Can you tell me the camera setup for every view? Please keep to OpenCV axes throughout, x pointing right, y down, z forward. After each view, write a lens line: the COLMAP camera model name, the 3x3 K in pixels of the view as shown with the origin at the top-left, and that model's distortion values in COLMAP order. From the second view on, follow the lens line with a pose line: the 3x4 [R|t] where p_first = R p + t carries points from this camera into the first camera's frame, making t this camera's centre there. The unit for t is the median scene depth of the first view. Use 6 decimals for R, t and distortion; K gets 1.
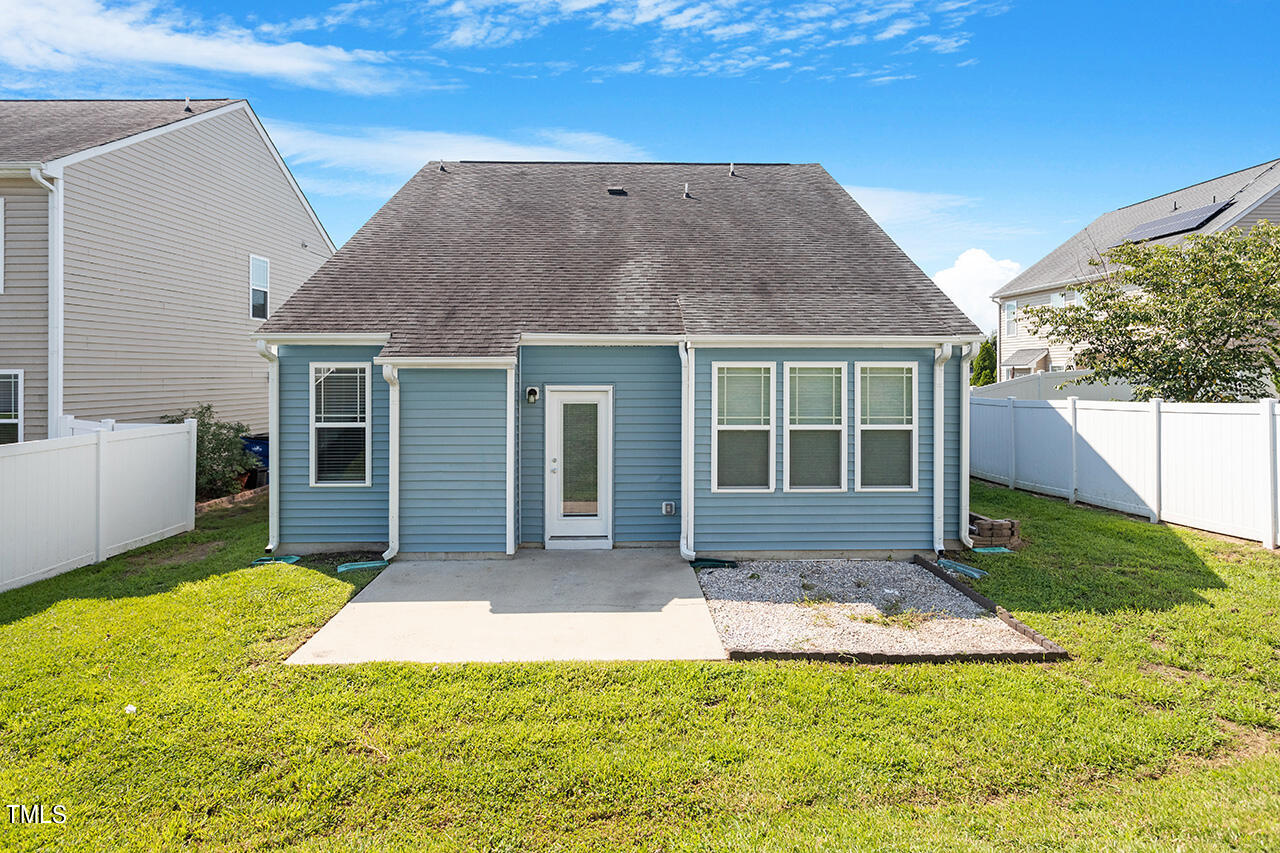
lens RADIAL K [[705.2, 0, 642.6], [0, 705.2, 367.2], [0, 0, 1]] dist [0.002307, -0.000637]
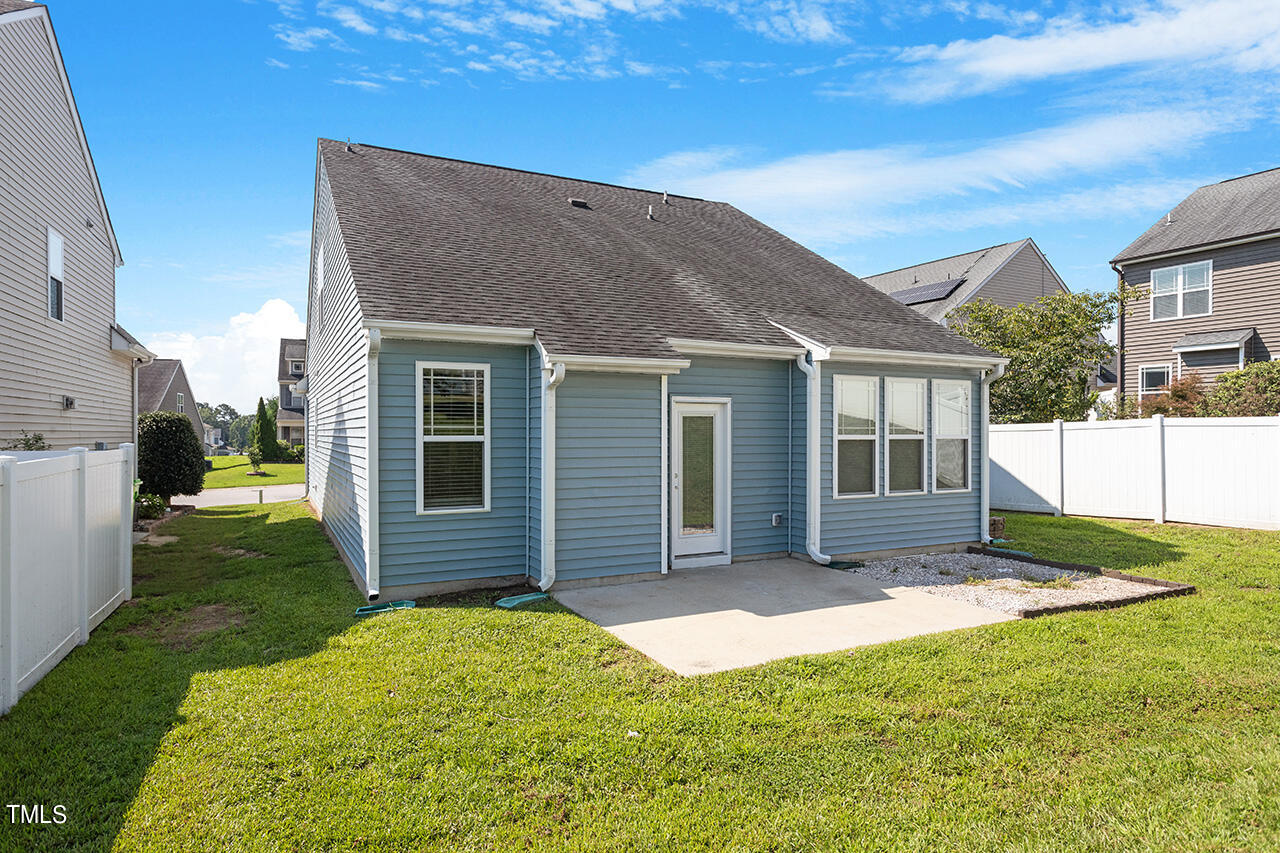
lens RADIAL K [[757.4, 0, 641.3], [0, 757.4, 431.3], [0, 0, 1]] dist [-0.003816, -0.000757]
pose [[0.900271, 0.000774, 0.435330, -0.617031], [-0.003836, 0.999974, 0.006155, 0.067187], [-0.435314, -0.007211, 0.900250, 0.106914]]
